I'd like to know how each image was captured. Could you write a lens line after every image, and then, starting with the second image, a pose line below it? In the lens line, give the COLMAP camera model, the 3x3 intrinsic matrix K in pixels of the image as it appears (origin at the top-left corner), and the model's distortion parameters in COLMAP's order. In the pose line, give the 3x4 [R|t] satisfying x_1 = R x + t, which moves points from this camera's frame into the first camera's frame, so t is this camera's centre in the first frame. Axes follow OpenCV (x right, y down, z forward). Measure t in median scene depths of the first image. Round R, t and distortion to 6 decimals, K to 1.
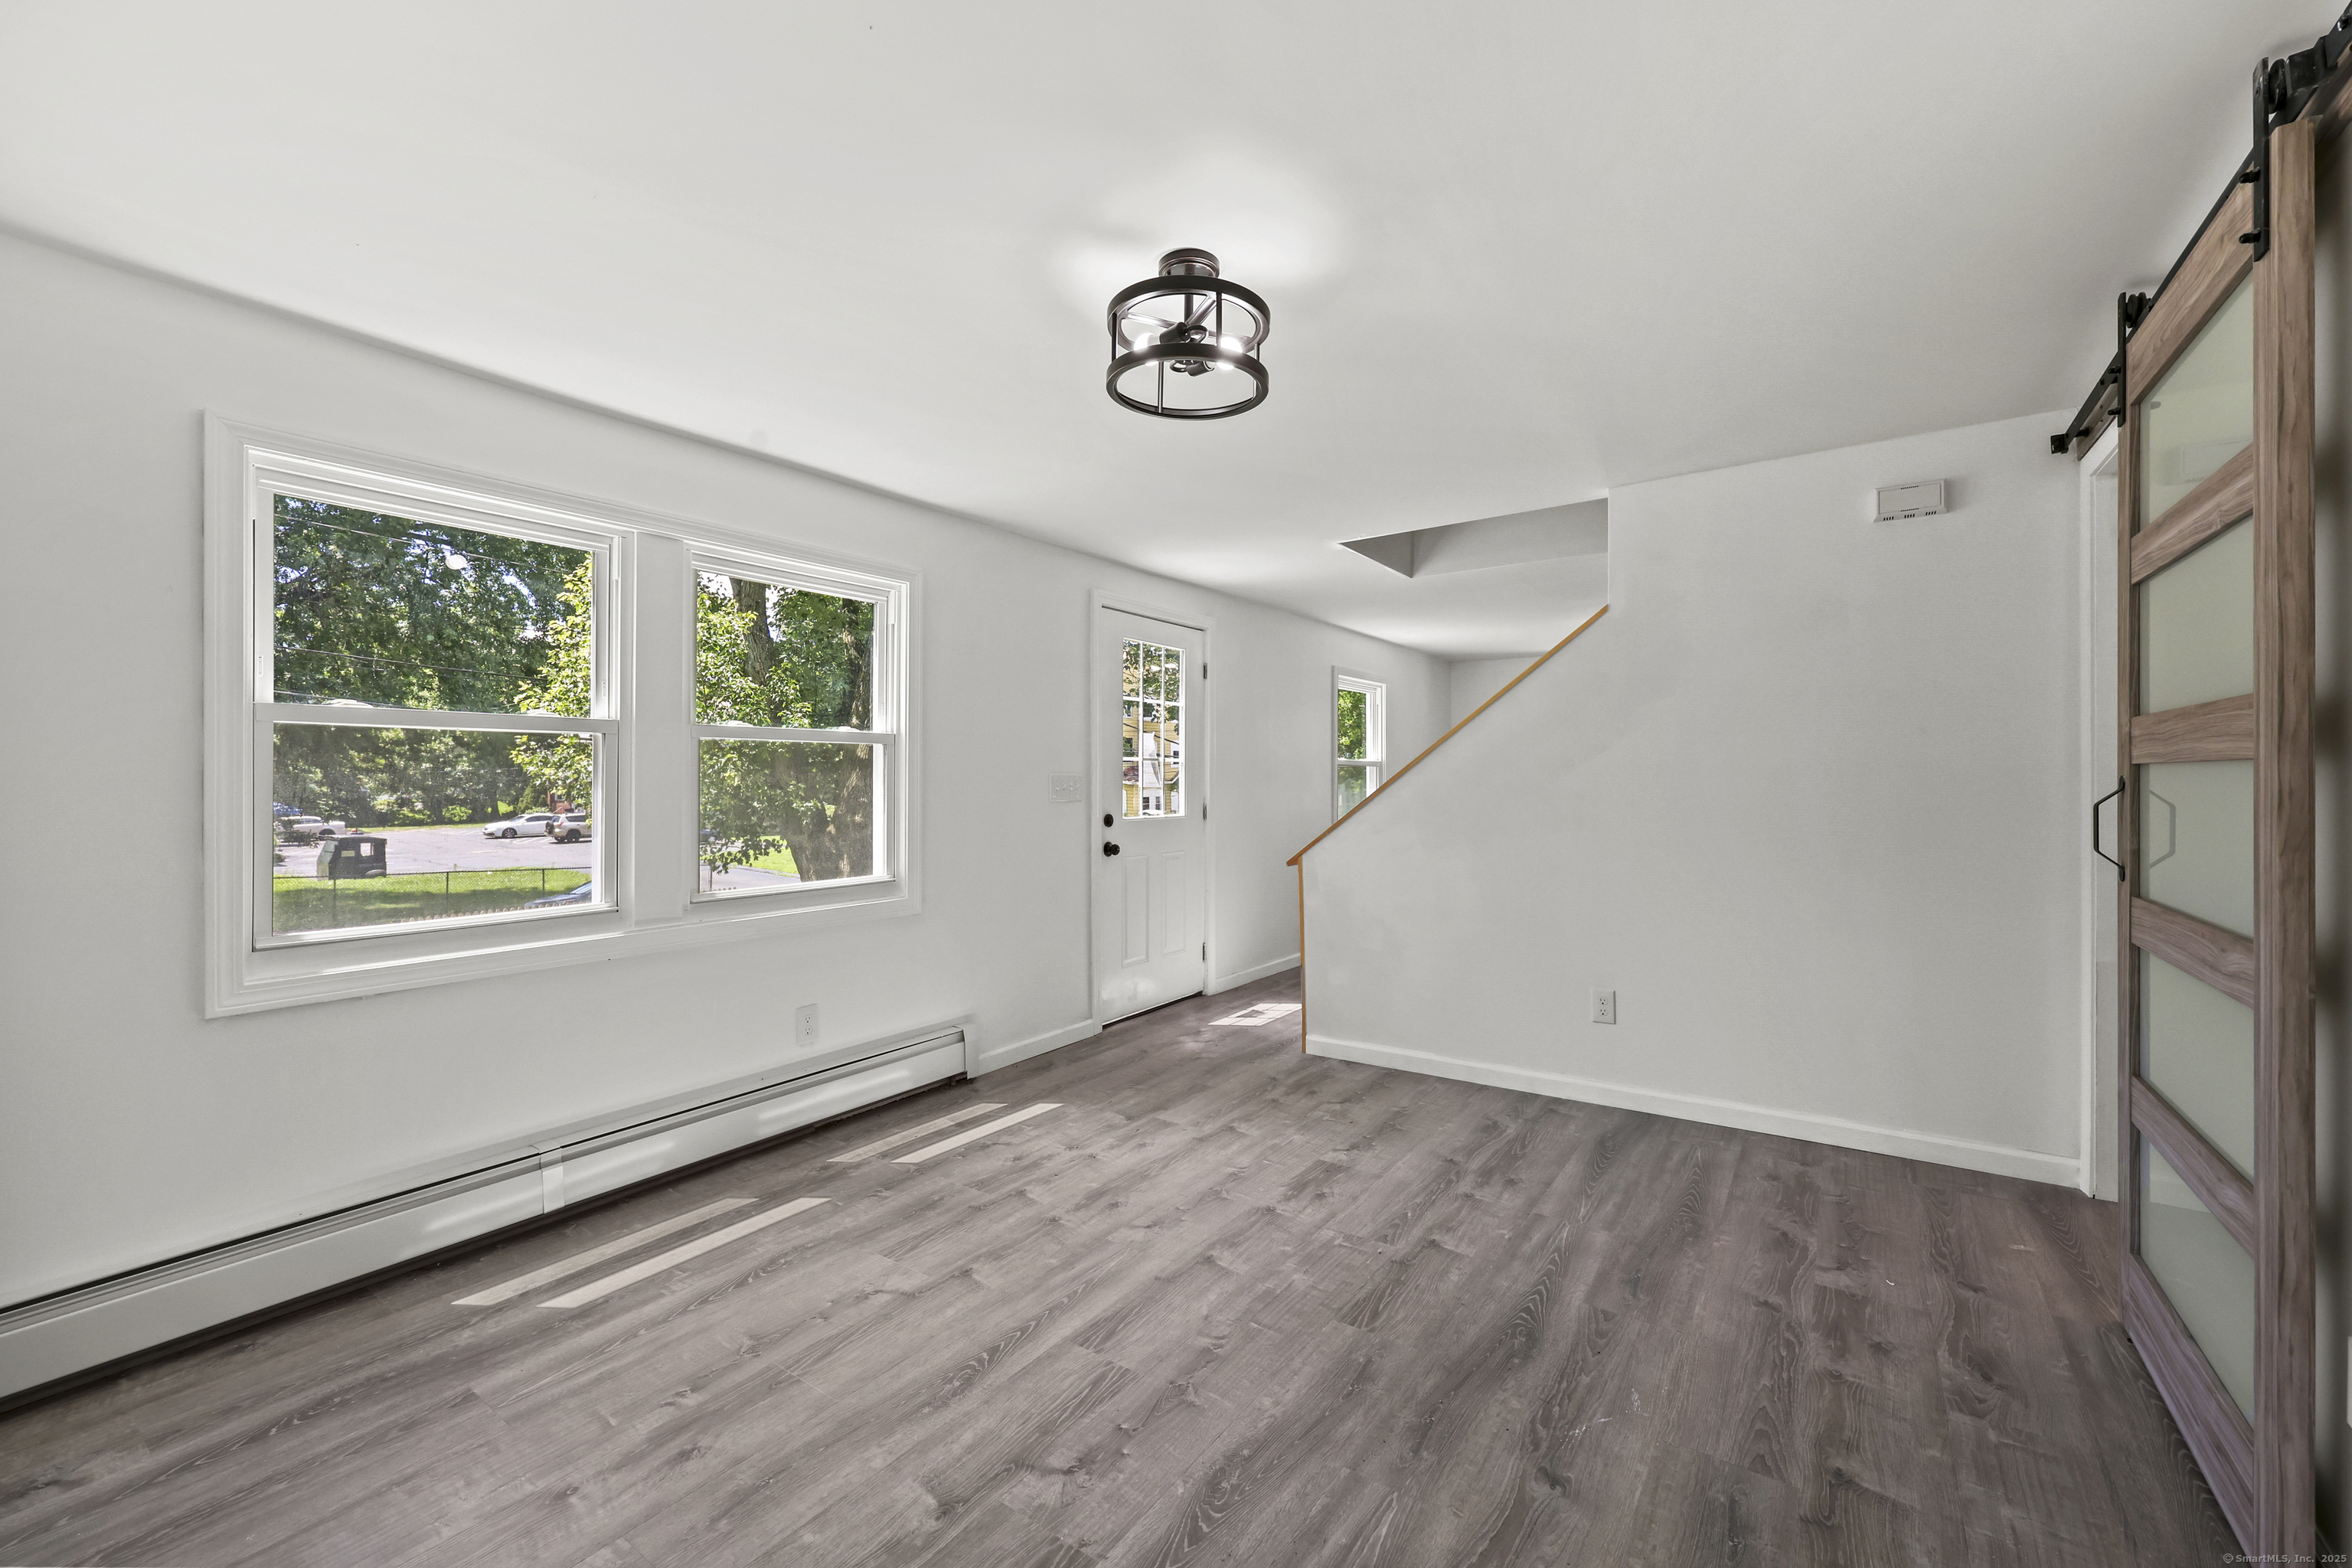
lens RADIAL K [[949.2, 0, 1190.1], [0, 949.2, 783.1], [0, 0, 1]] dist [0.001156, 0.000263]
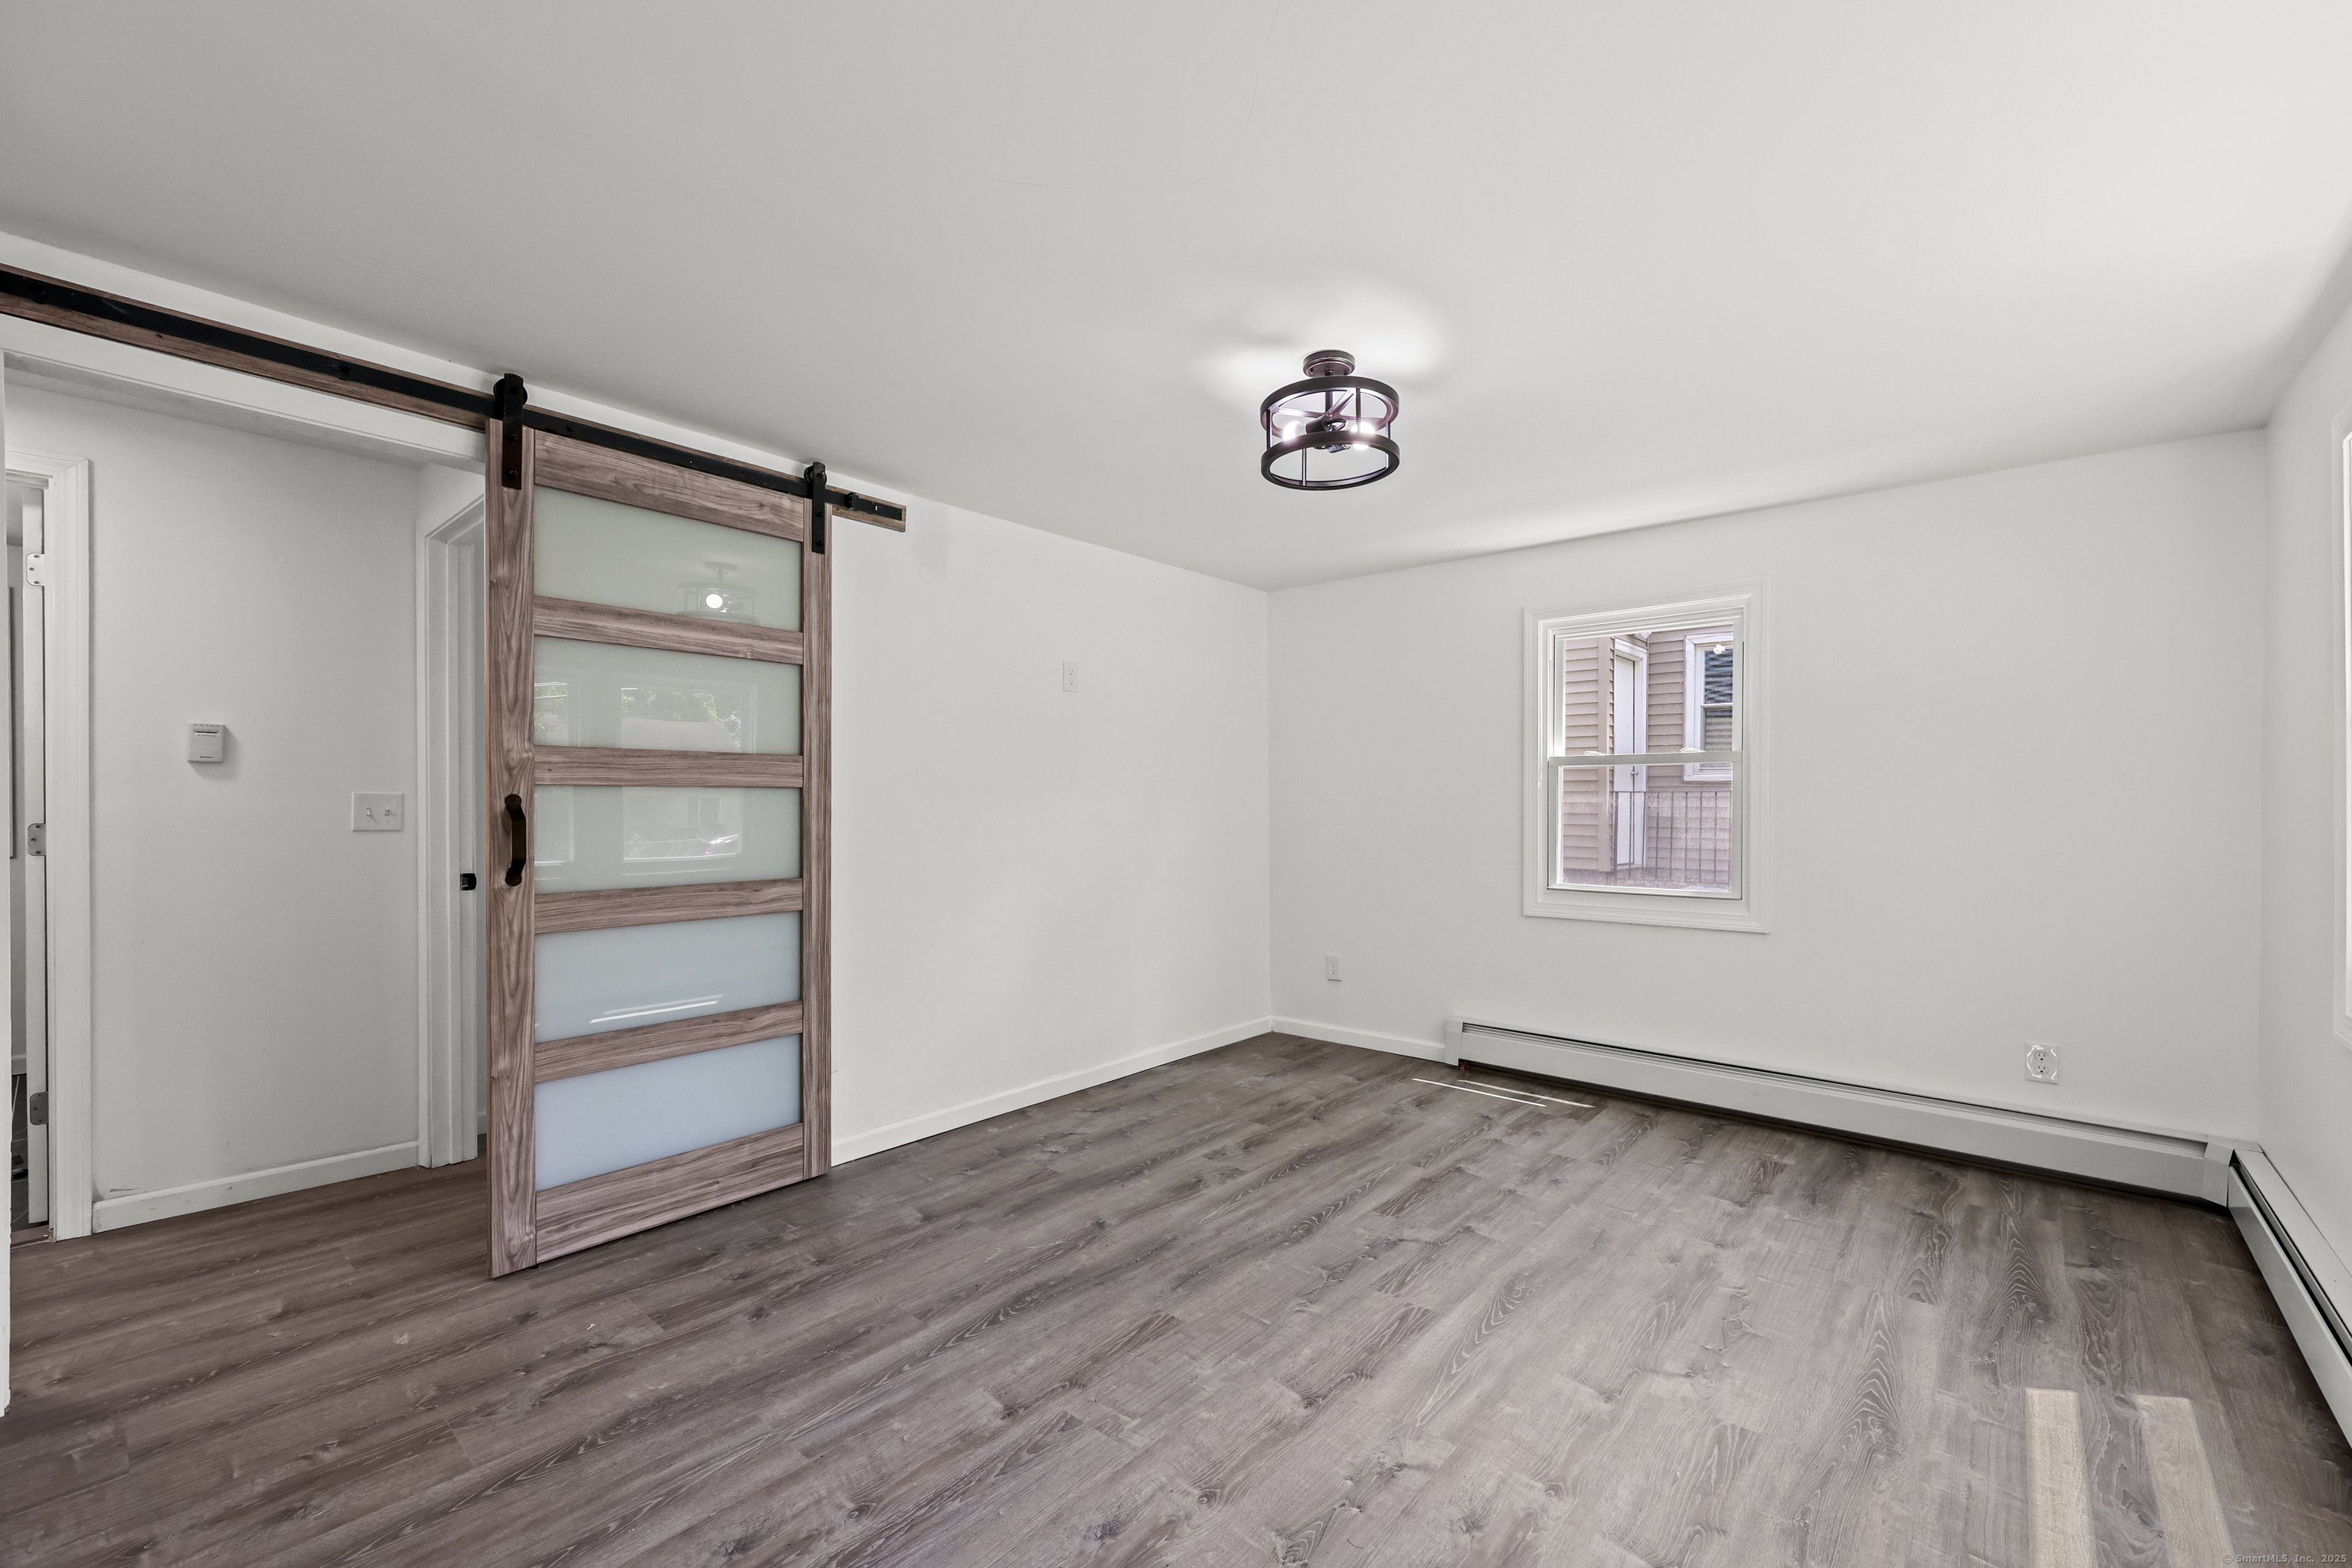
lens RADIAL K [[981.0, 0, 1181.6], [0, 981.0, 802.4], [0, 0, 1]] dist [0.002266, 0.000381]
pose [[-0.993454, 0.001875, 0.114221, 0.029086], [0.002813, 0.999964, 0.008051, -0.006002], [-0.114201, 0.008319, -0.993423, 1.677206]]
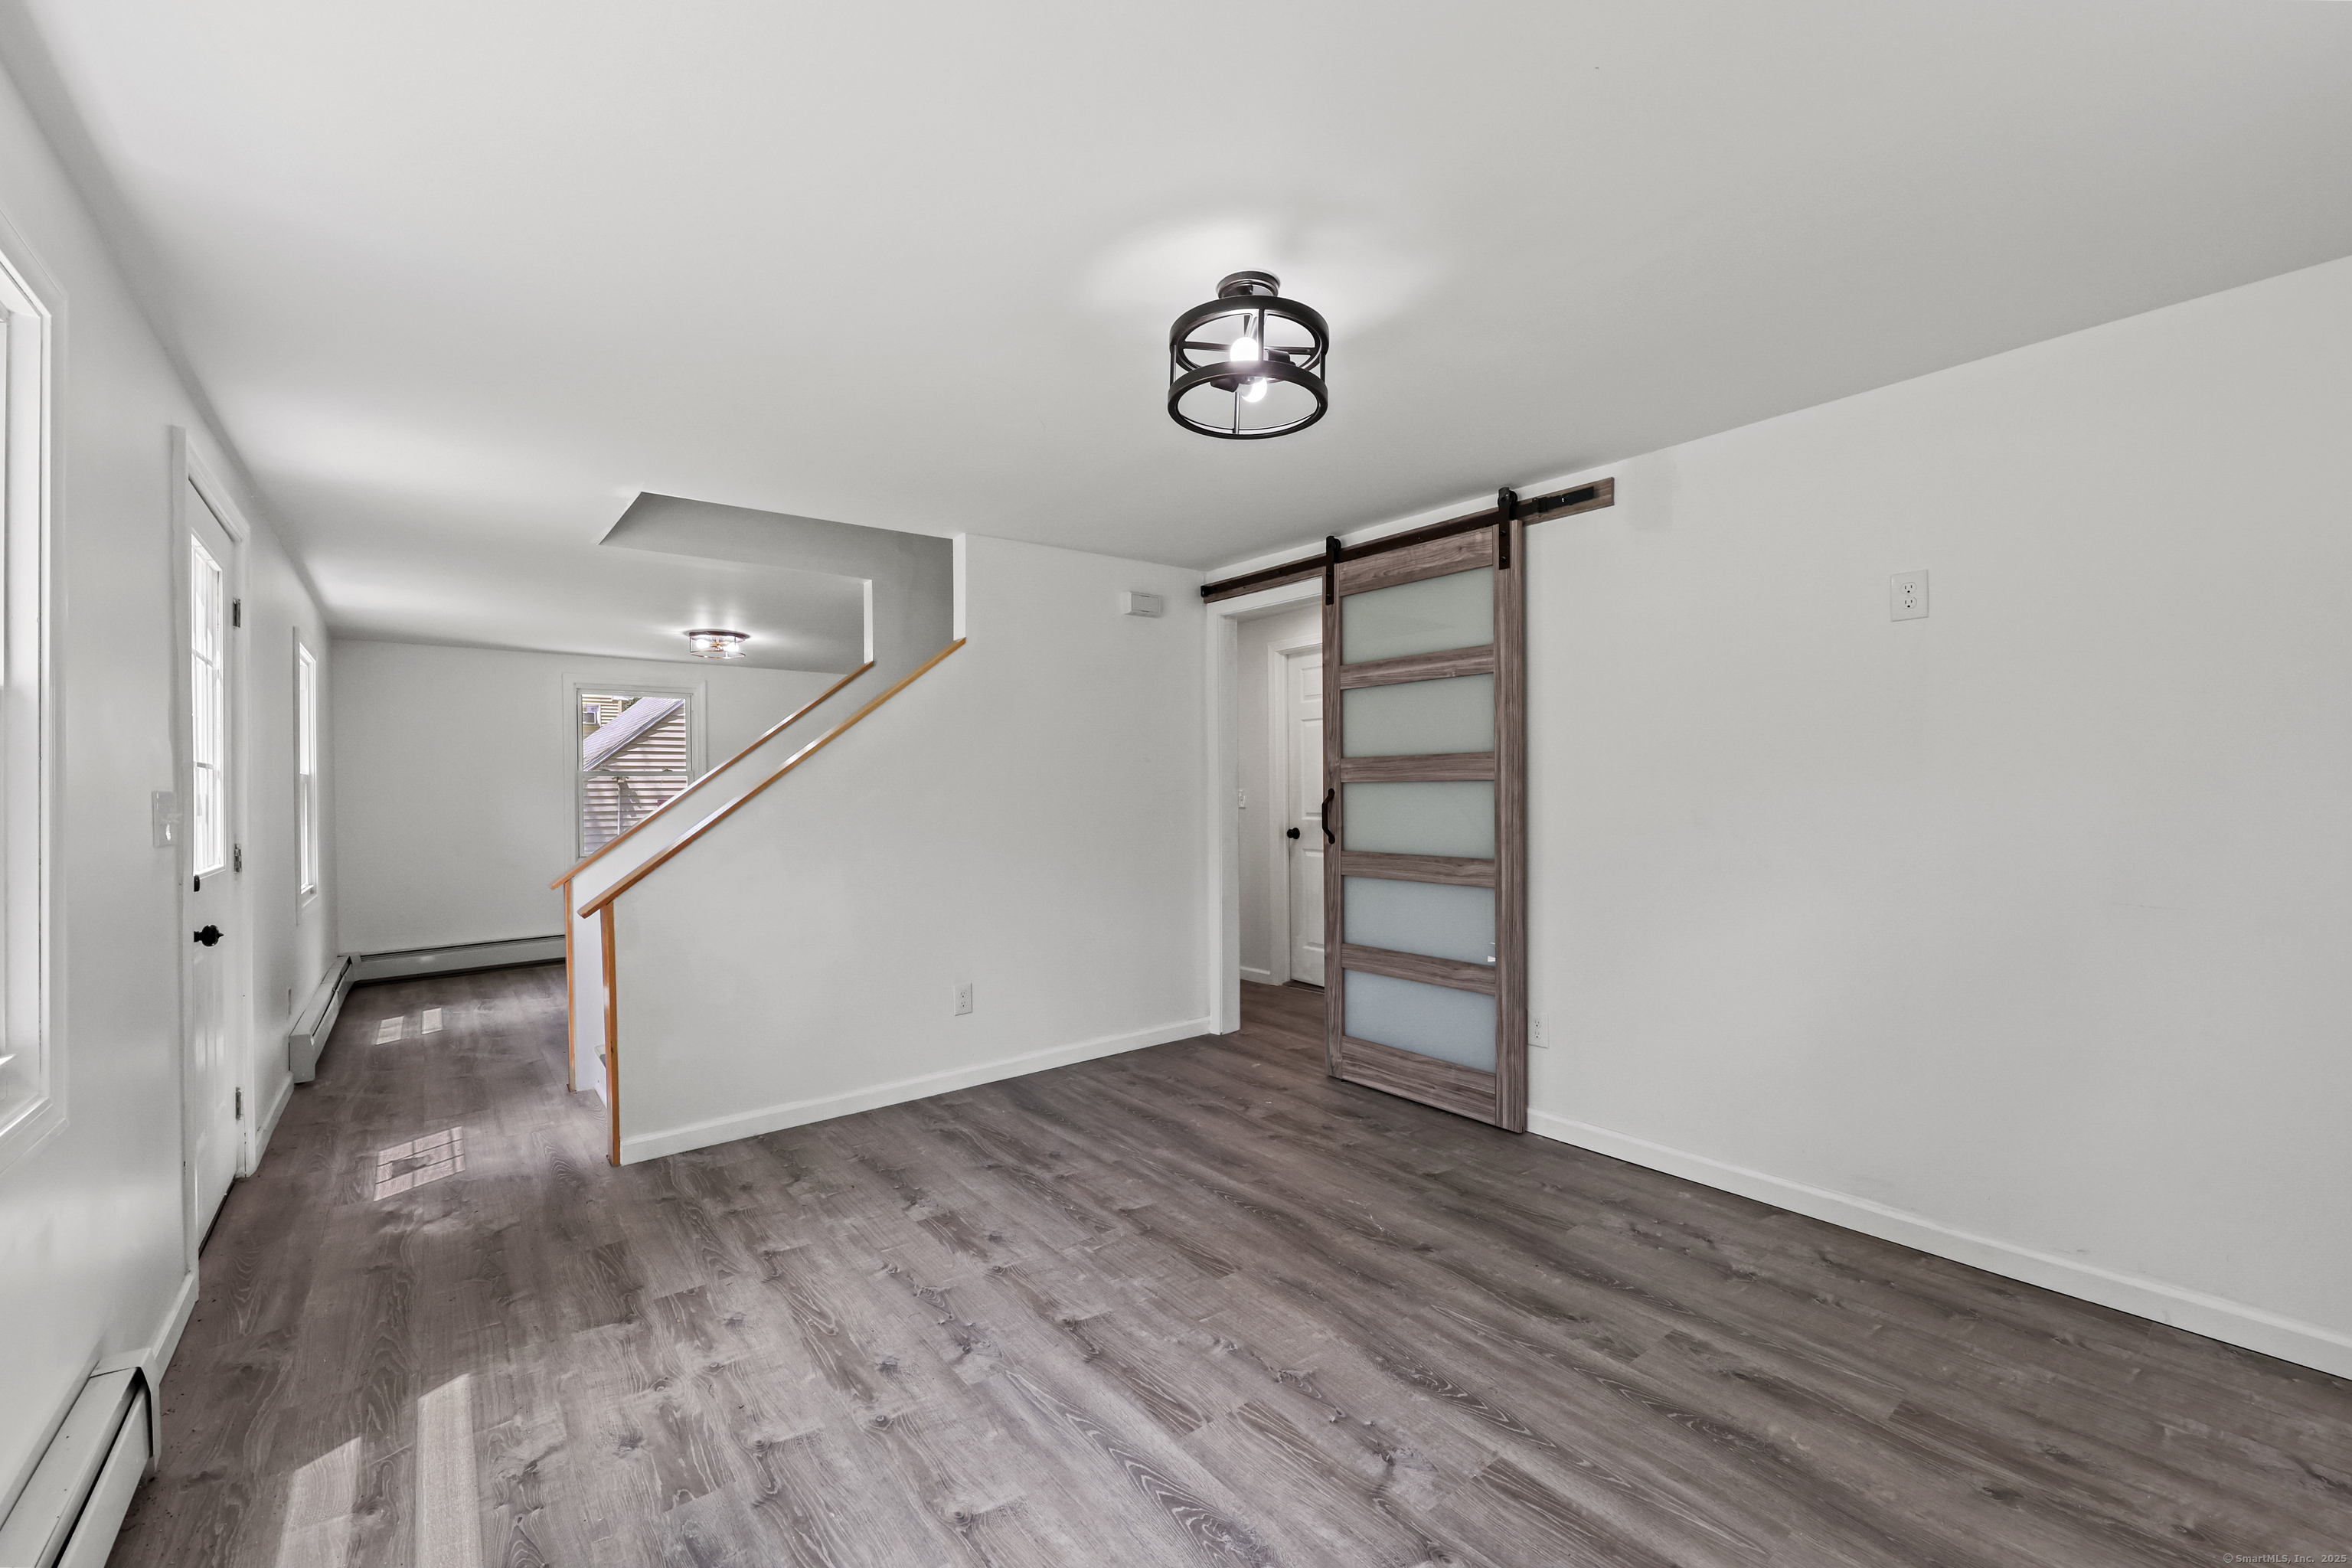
lens RADIAL K [[949.2, 0, 1190.1], [0, 949.2, 783.1], [0, 0, 1]] dist [0.001156, 0.000263]
pose [[0.291711, 0.007333, 0.956478, -0.751932], [0.013134, 0.999846, -0.011671, -0.001678], [-0.956416, 0.015967, 0.291570, 0.569047]]
